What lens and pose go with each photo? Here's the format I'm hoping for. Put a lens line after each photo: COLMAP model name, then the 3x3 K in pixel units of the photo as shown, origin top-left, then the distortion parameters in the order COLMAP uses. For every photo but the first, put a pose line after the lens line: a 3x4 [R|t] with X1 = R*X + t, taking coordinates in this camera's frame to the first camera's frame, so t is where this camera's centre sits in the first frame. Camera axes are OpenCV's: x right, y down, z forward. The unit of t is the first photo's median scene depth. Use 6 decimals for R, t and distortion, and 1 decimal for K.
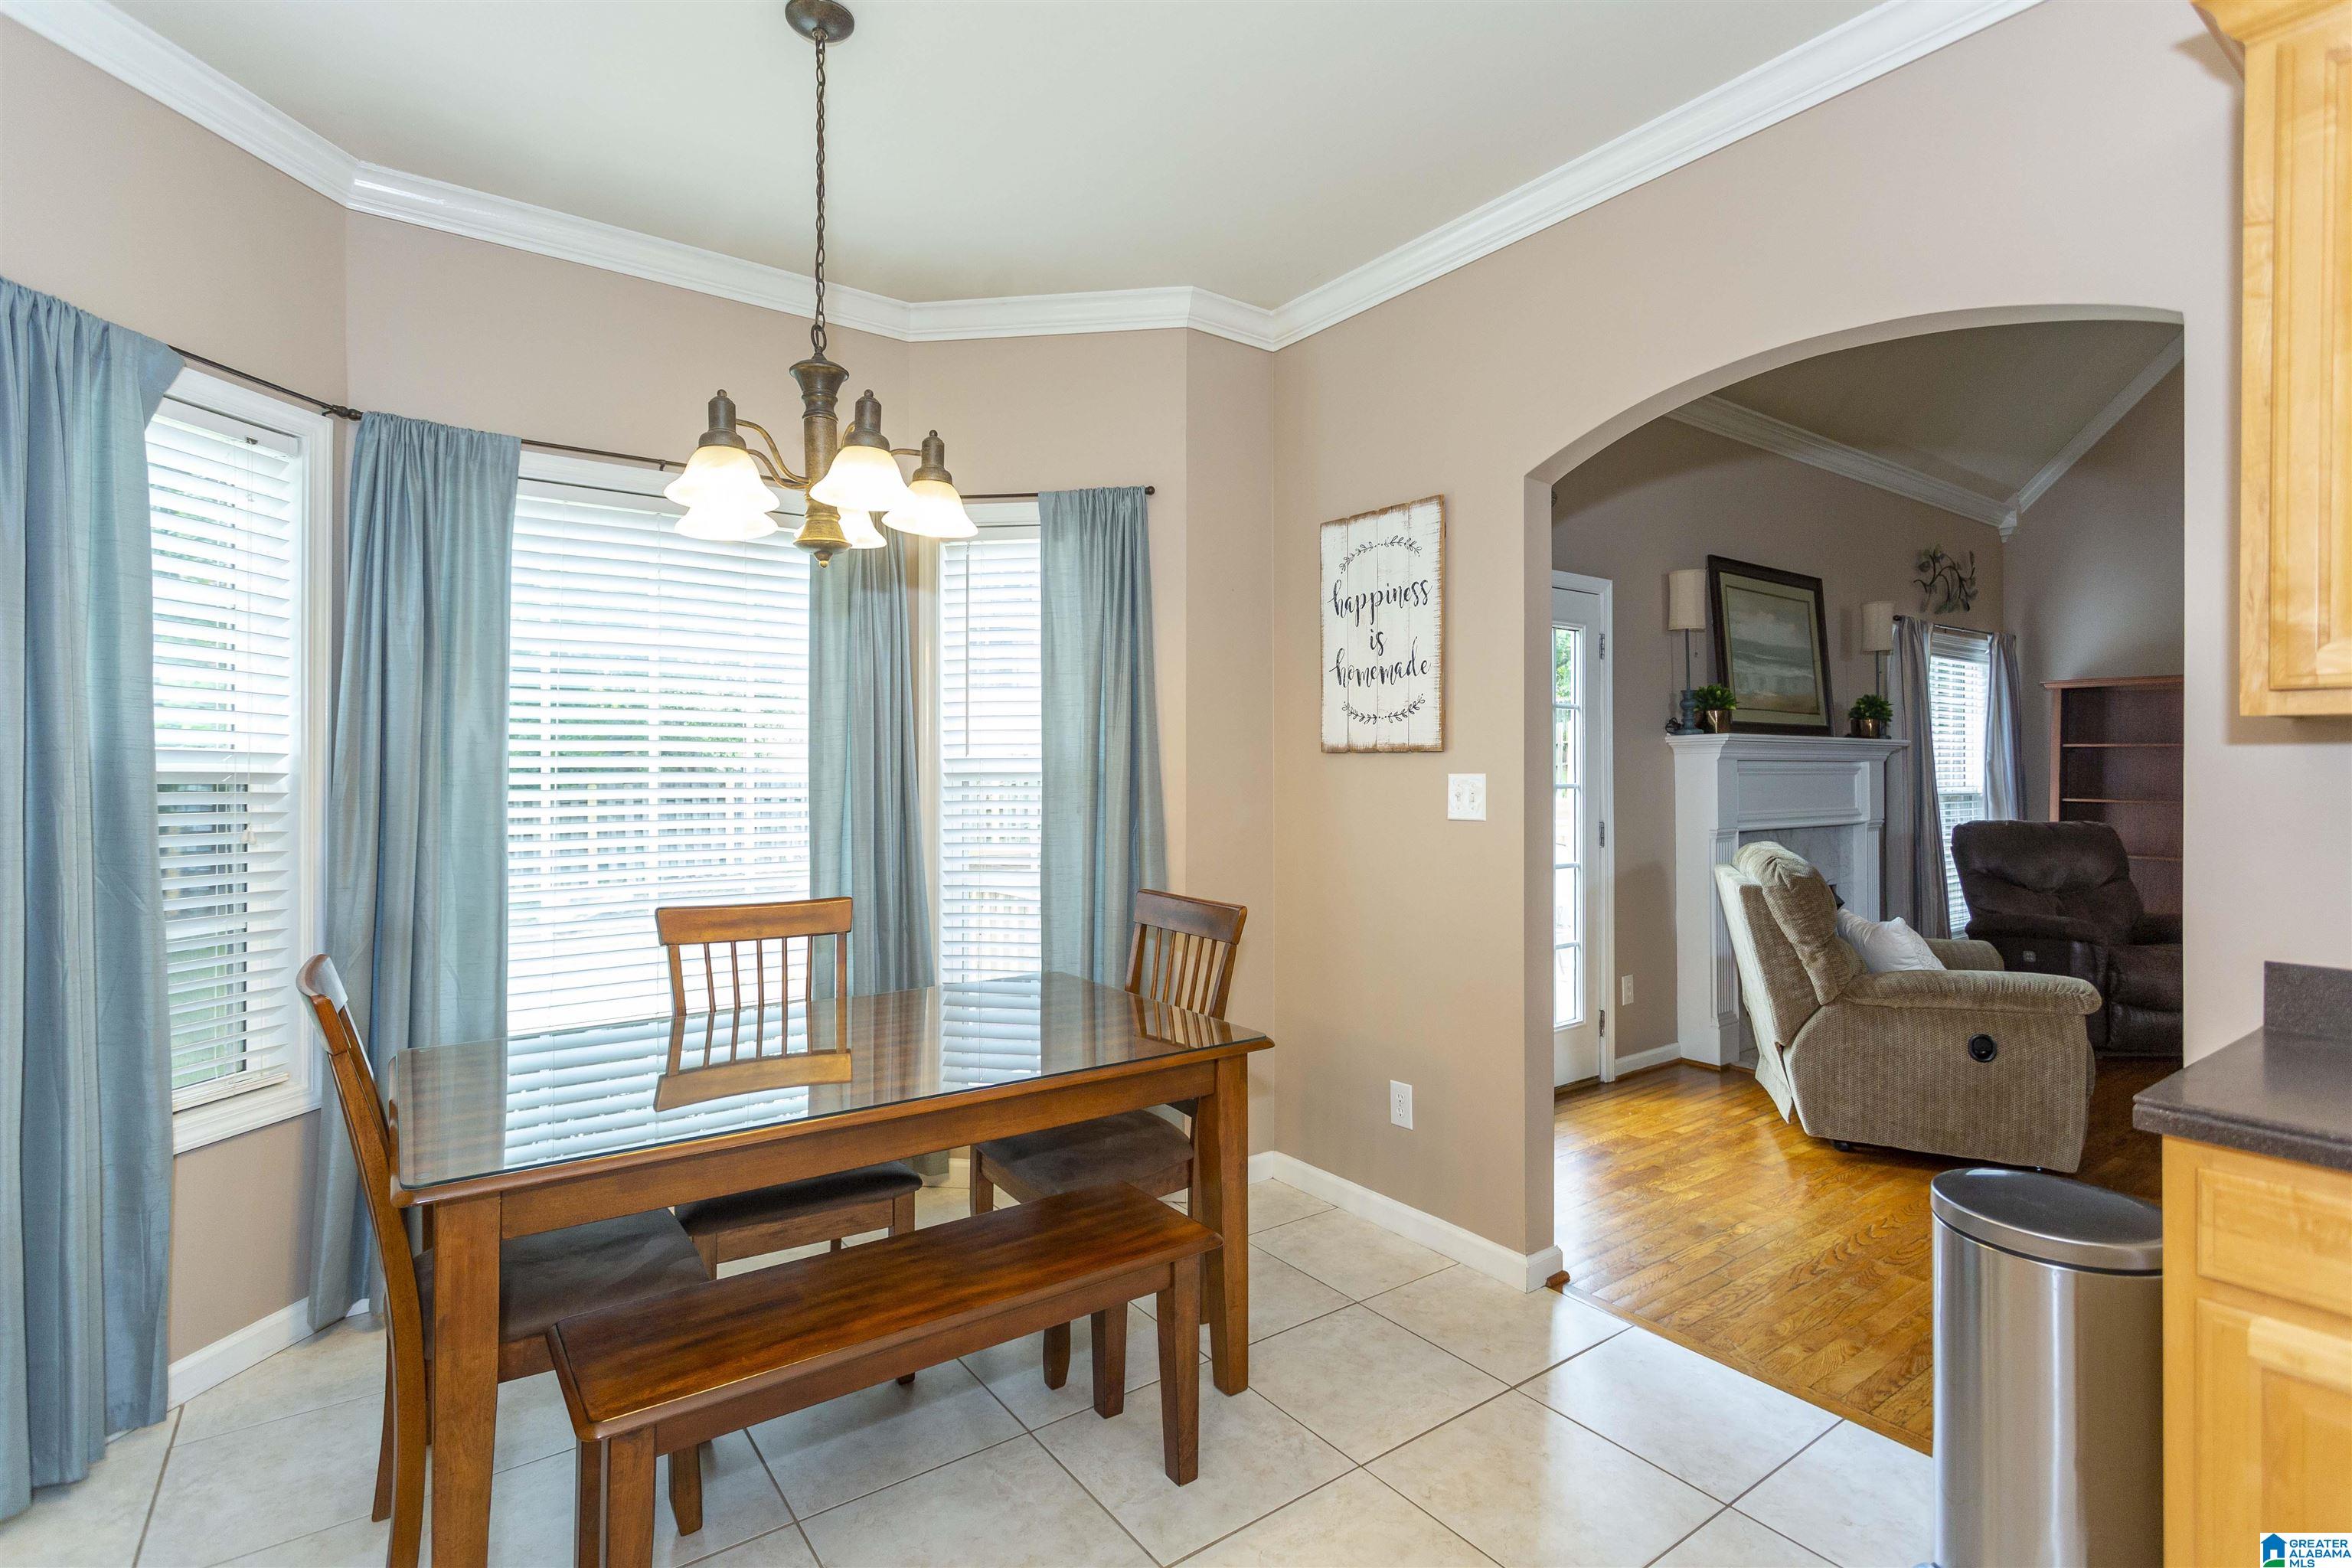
lens RADIAL K [[1123.0, 0, 1180.5], [0, 1123.0, 773.2], [0, 0, 1]] dist [-0.005511, 0.002164]
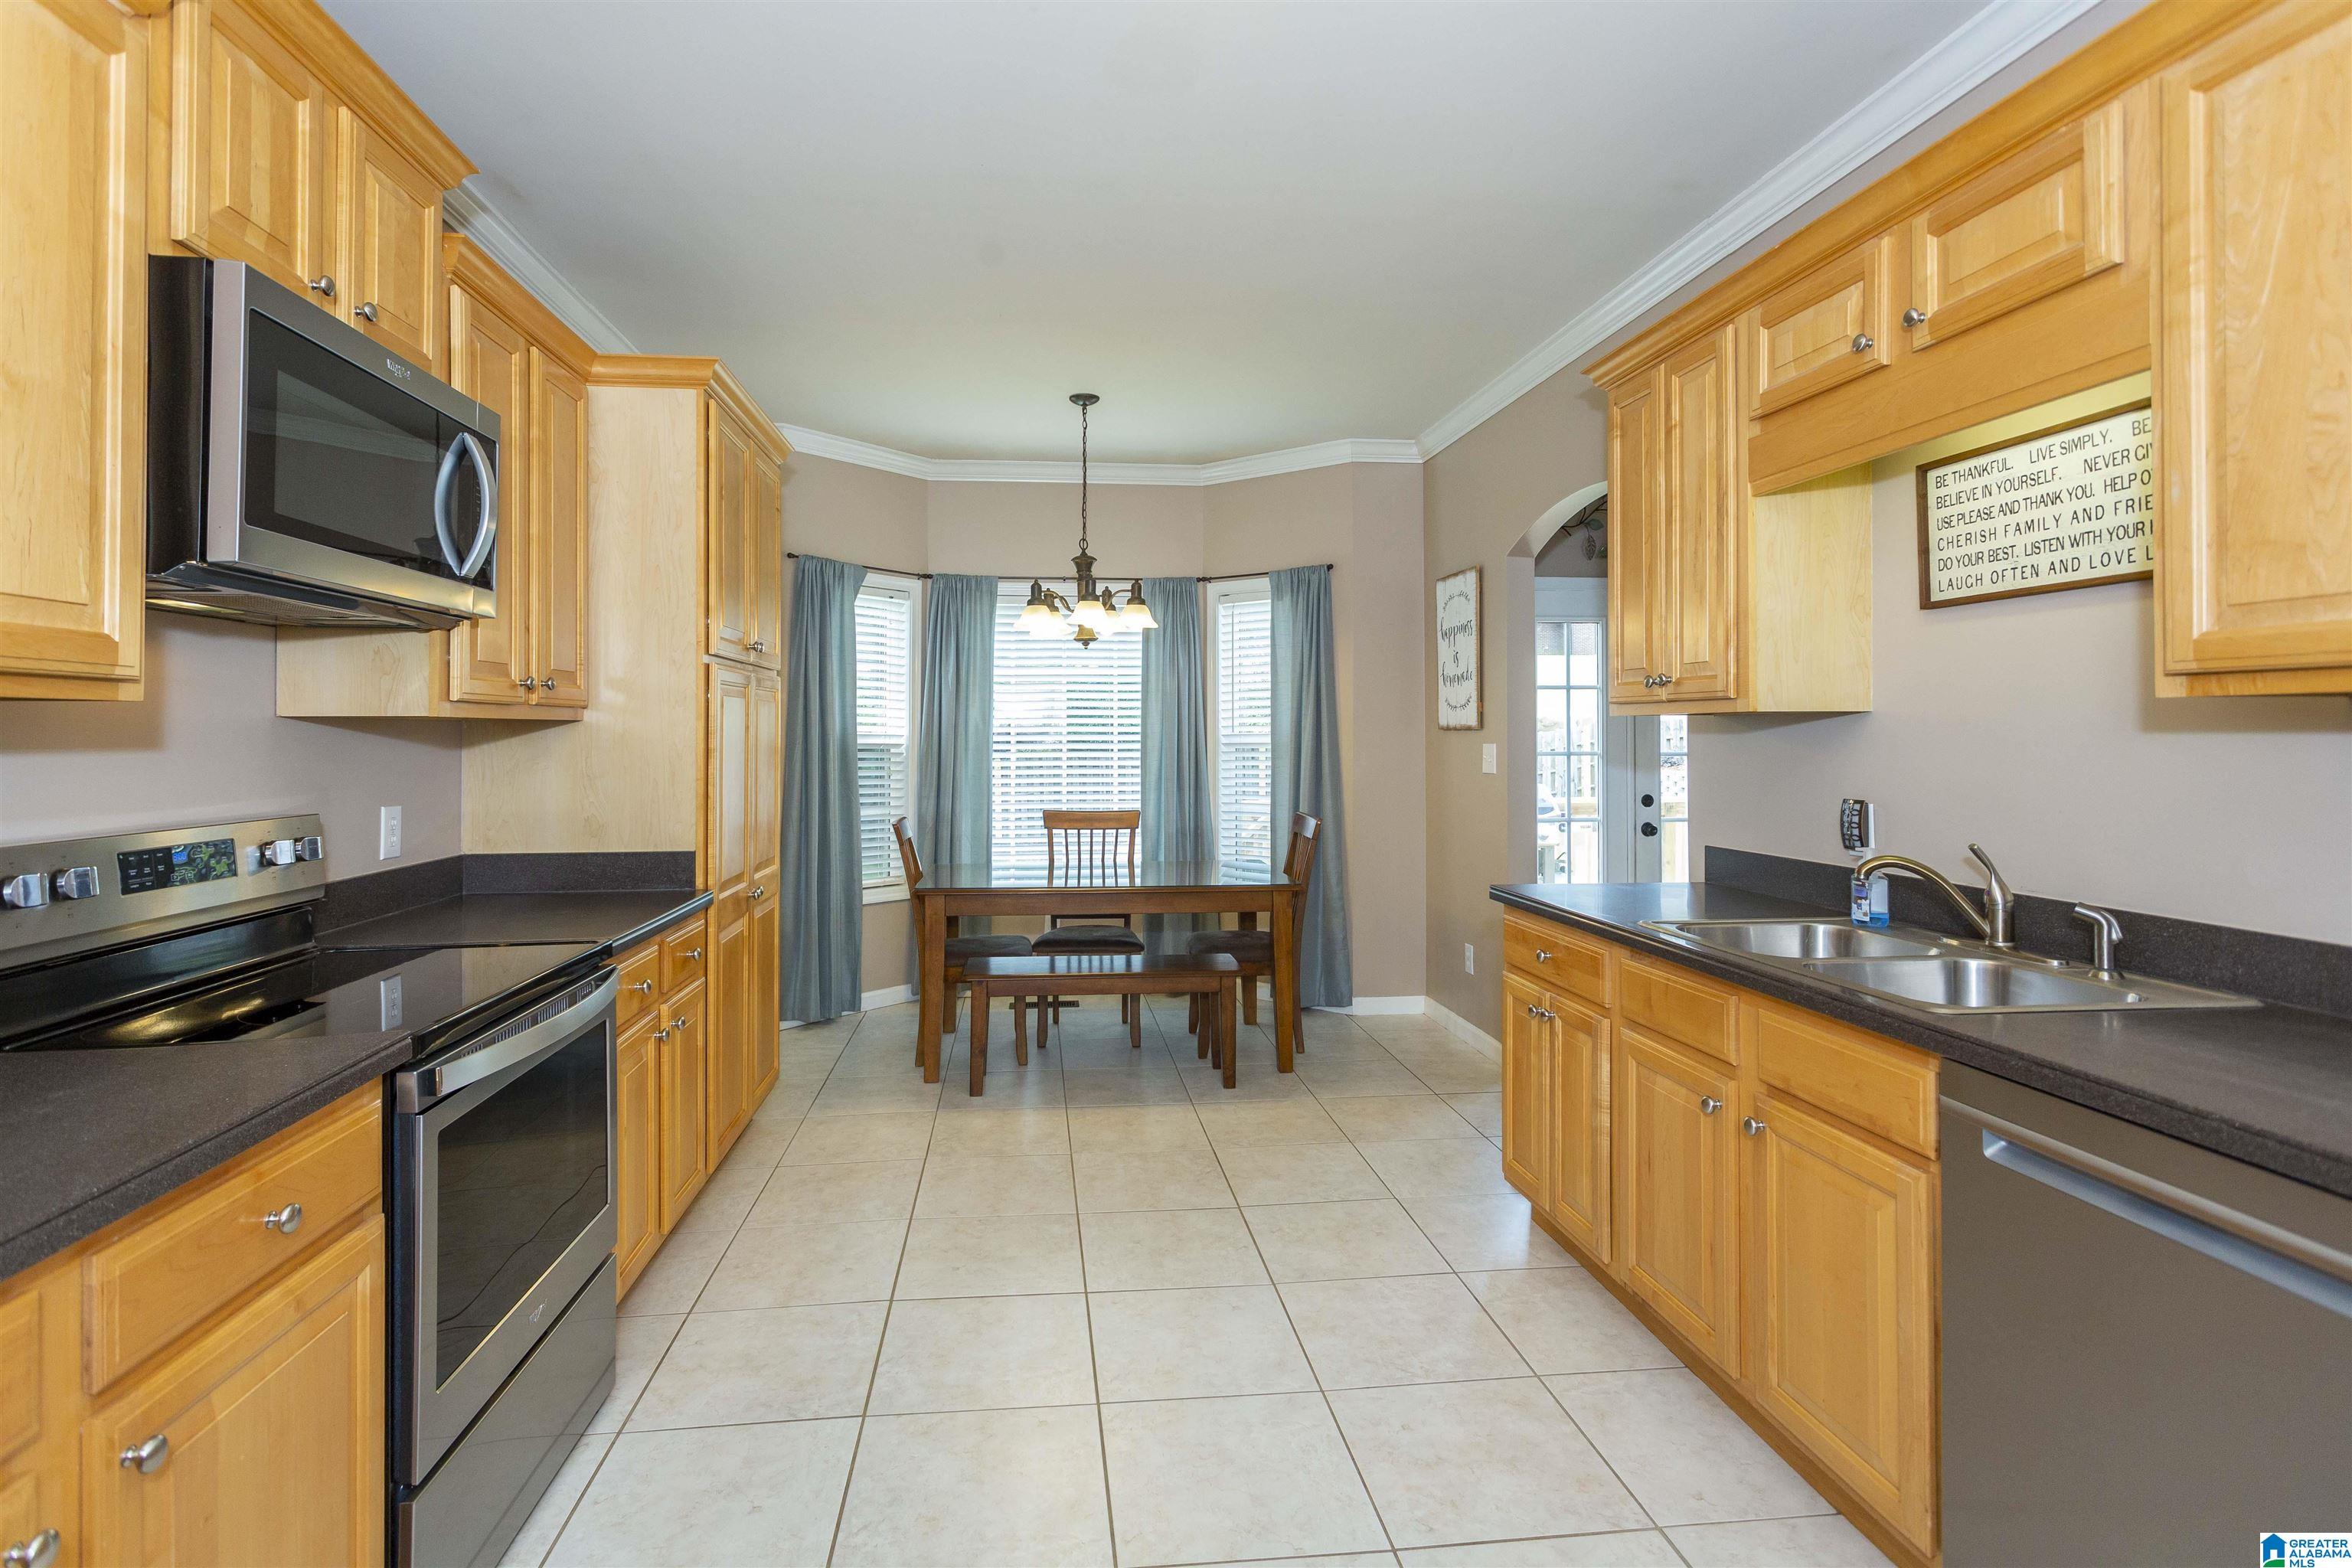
lens RADIAL K [[1123.0, 0, 1136.3], [0, 1123.0, 731.3], [0, 0, 1]] dist [-0.005511, 0.002164]
pose [[0.866804, -0.005341, -0.498620, 0.637105], [0.000751, 0.999955, -0.009406, -0.003150], [0.498648, 0.007779, 0.866769, -0.626369]]
